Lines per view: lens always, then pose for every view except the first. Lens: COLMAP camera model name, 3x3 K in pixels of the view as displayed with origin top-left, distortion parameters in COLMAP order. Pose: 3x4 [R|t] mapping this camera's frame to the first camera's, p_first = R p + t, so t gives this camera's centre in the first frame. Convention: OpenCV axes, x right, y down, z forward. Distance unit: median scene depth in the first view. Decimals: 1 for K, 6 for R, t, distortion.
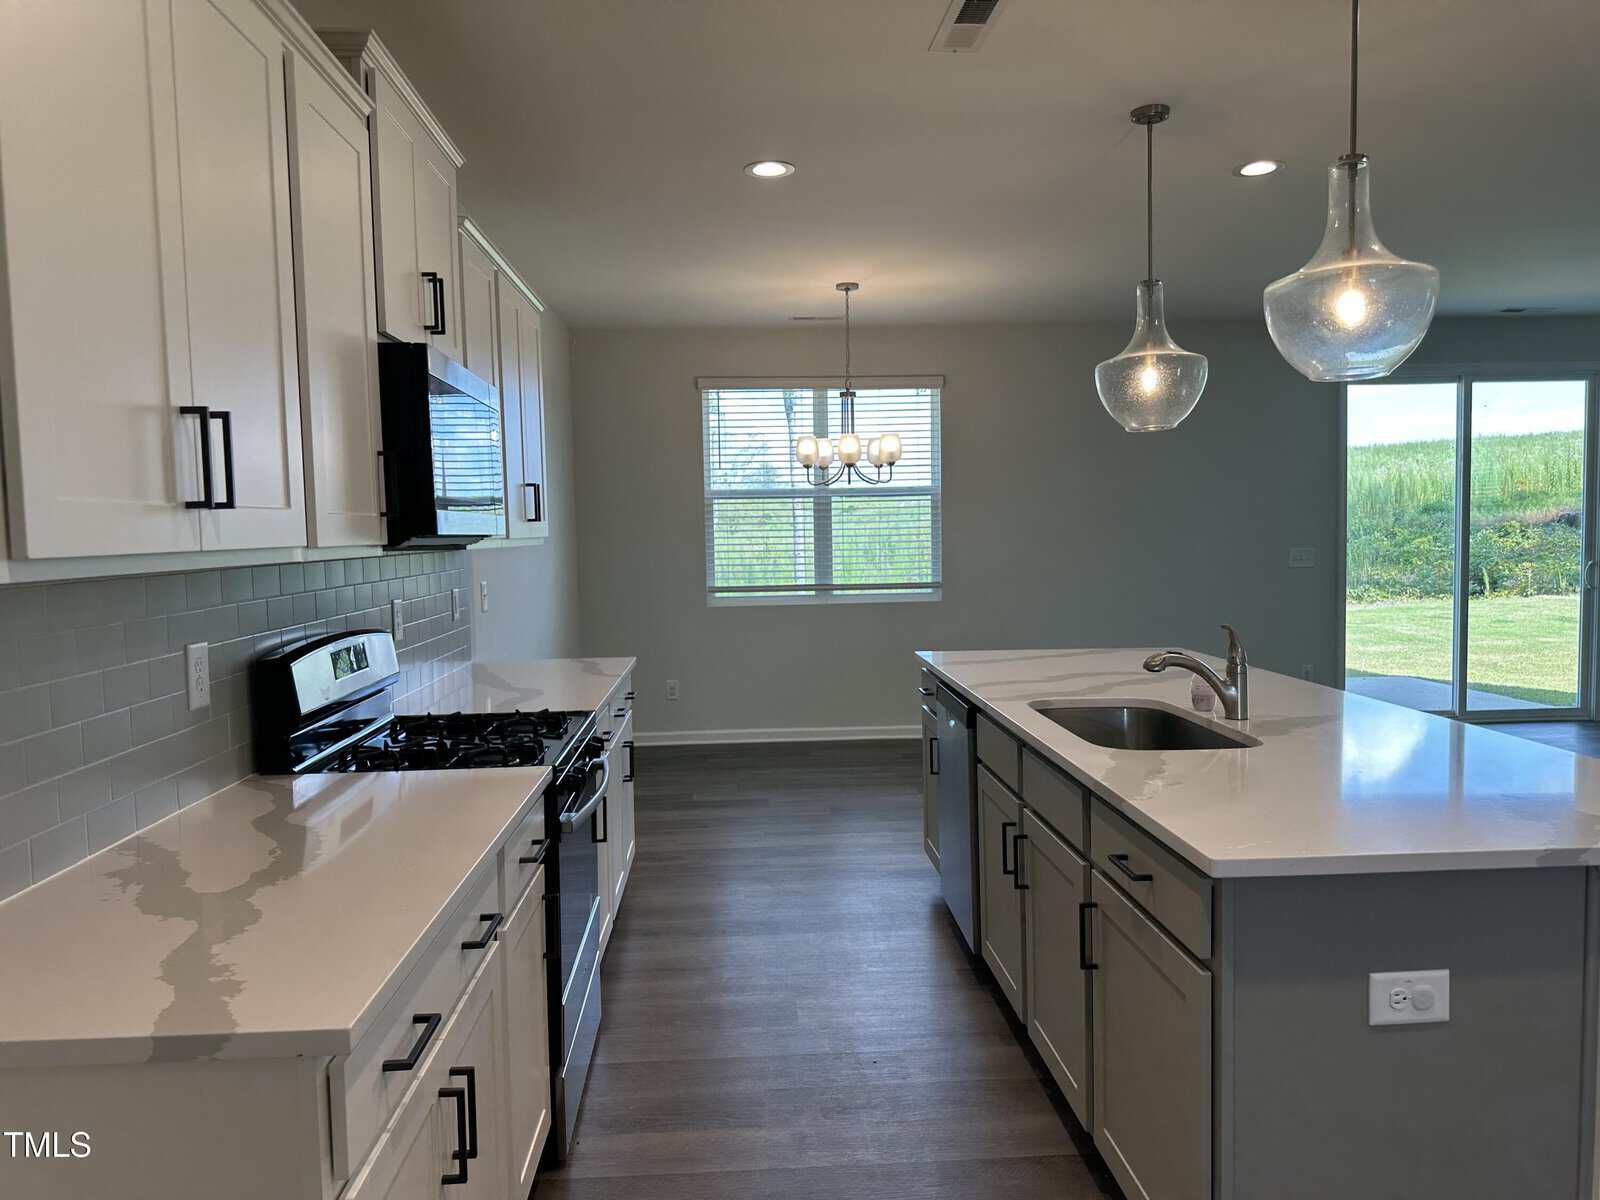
lens RADIAL K [[1122.6, 0, 801.1], [0, 1122.6, 602.7], [0, 0, 1]] dist [0.095942, -0.115023]
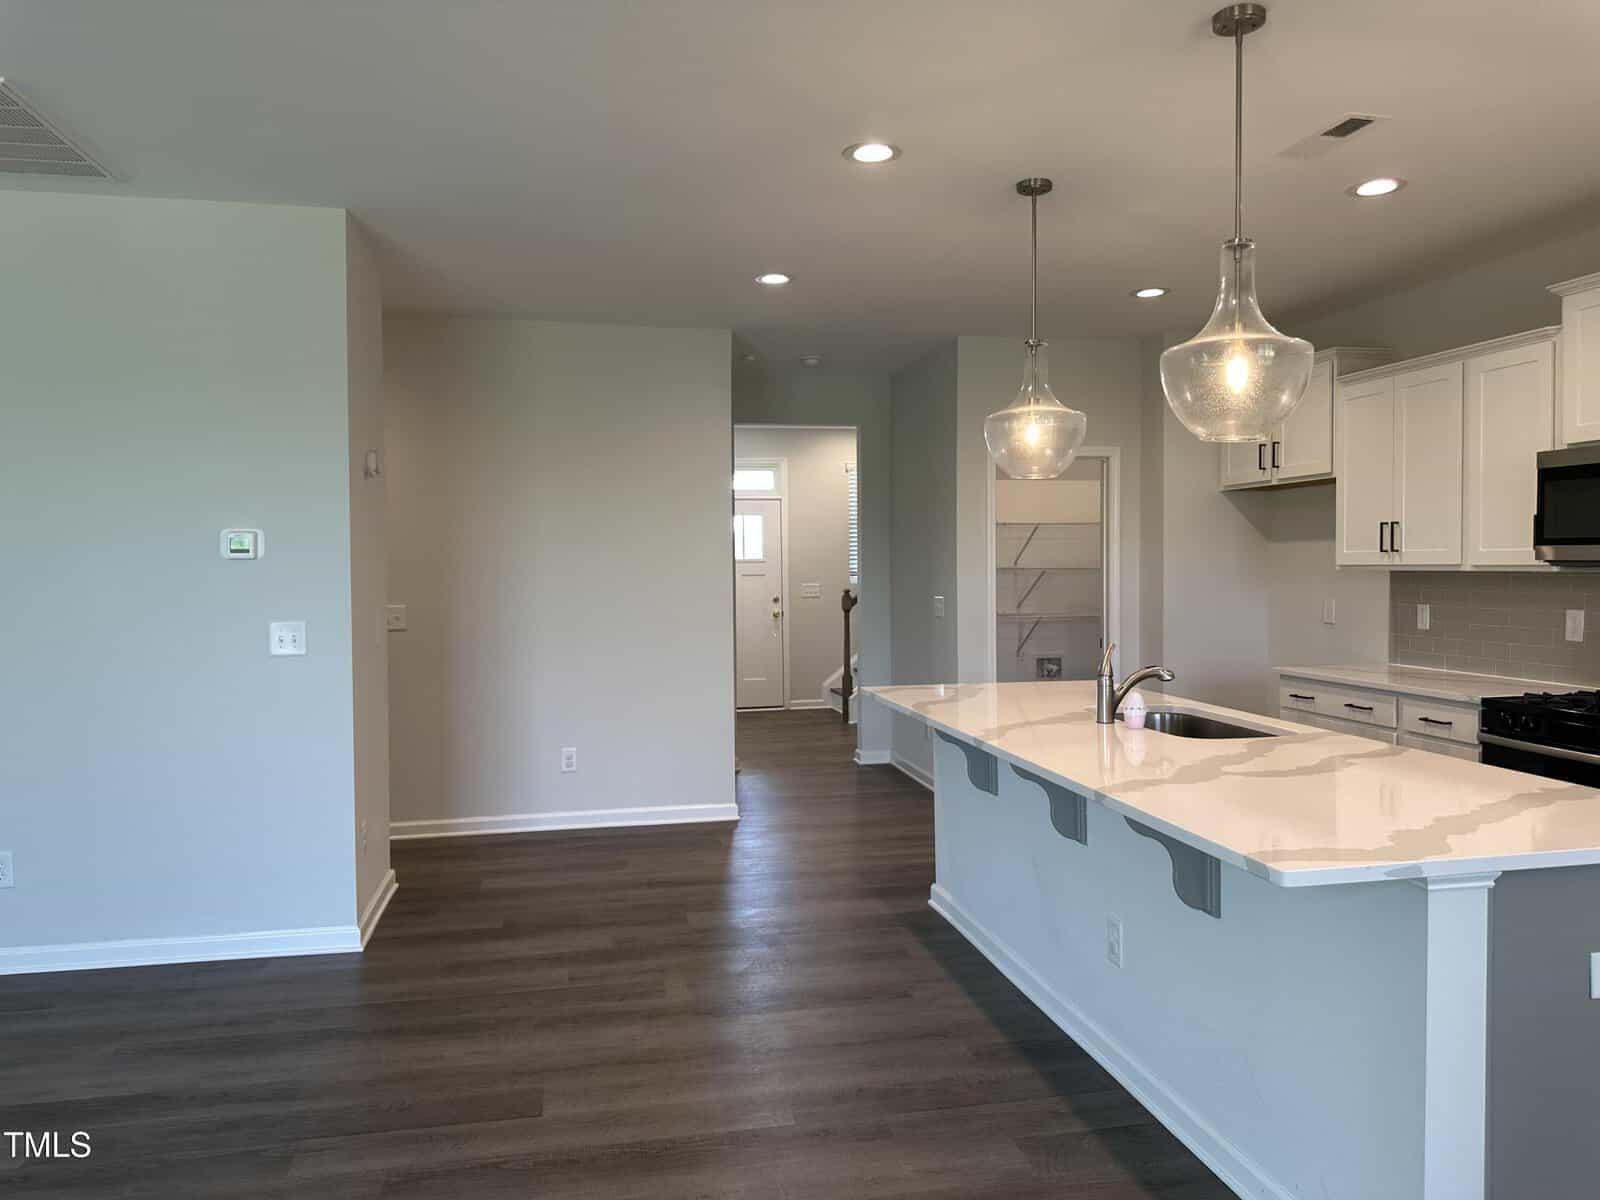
lens RADIAL K [[1122.6, 0, 813.7], [0, 1122.6, 588.9], [0, 0, 1]] dist [0.095942, -0.115023]
pose [[-0.987311, 0.028909, -0.156148, 0.423051], [0.014997, 0.995869, 0.089552, -0.076308], [0.158092, 0.086074, -0.983666, 1.031017]]
